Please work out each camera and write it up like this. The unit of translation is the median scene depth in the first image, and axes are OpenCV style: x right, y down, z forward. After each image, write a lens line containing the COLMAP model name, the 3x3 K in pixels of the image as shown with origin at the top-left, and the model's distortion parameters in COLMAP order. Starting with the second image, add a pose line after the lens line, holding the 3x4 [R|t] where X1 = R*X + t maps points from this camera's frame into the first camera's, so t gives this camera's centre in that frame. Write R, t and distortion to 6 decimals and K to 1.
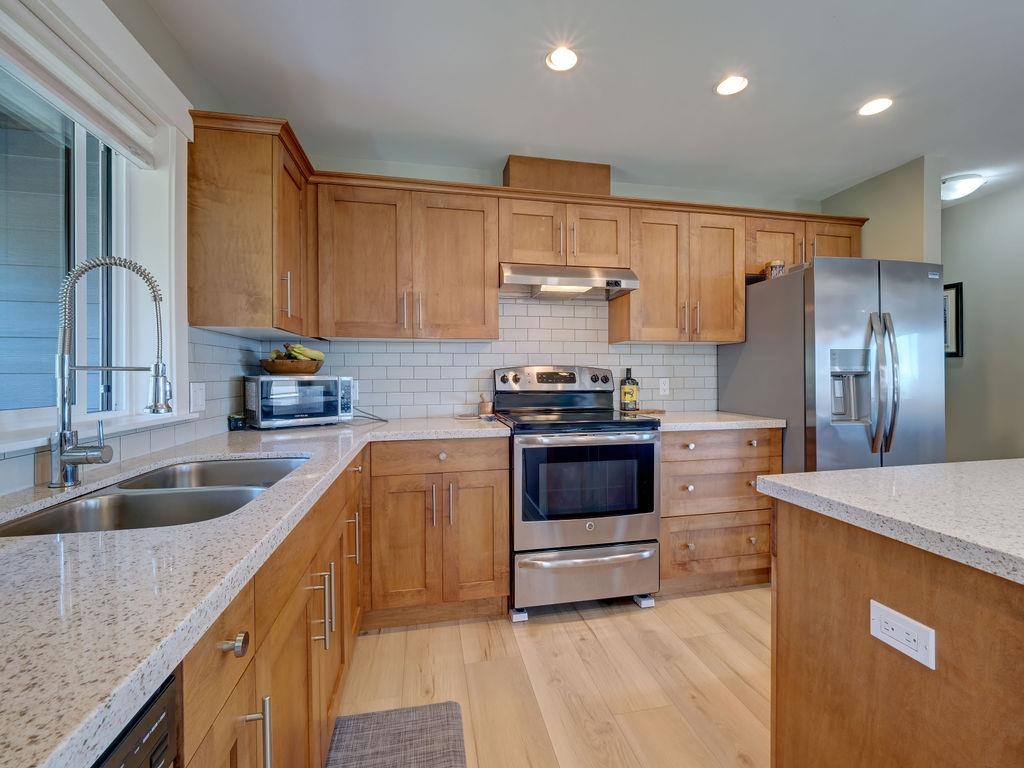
lens RADIAL K [[438.9, 0, 512.0], [0, 438.9, 384.0], [0, 0, 1]] dist [-0.001285, -0.000266]
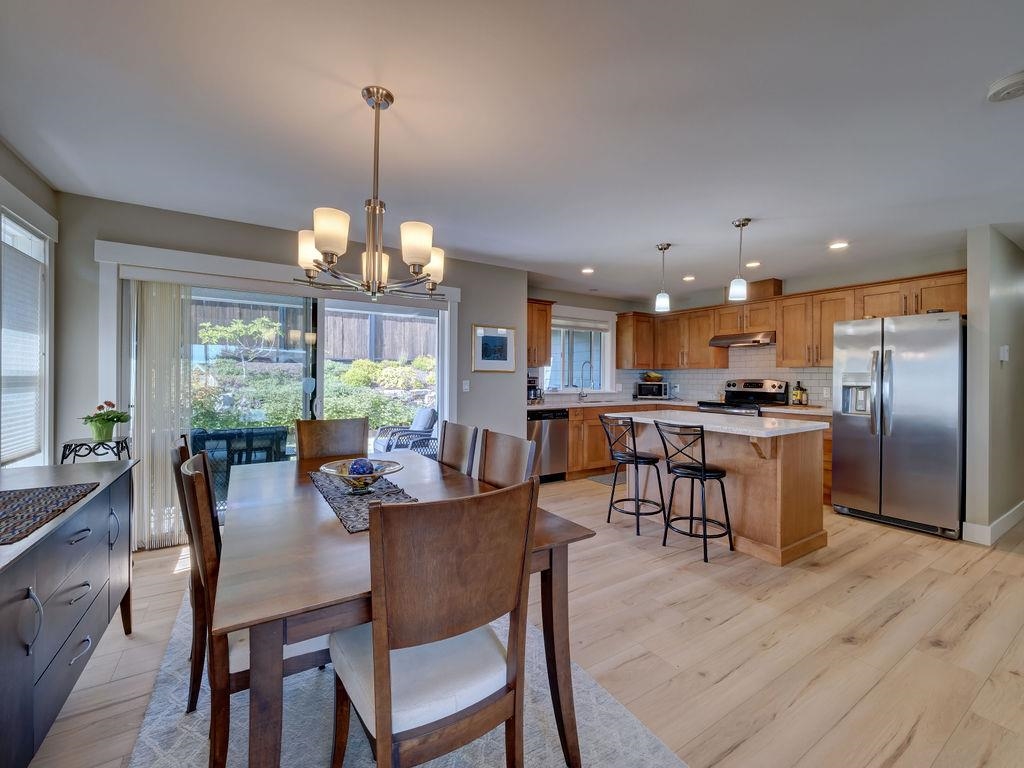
lens RADIAL K [[430.9, 0, 536.5], [0, 430.9, 378.9], [0, 0, 1]] dist [-0.011326, -0.000348]
pose [[0.400723, 0.014468, -0.916085, 1.679907], [-0.026247, 0.999646, 0.004306, -0.029533], [0.915823, 0.022319, 0.400960, -0.793323]]
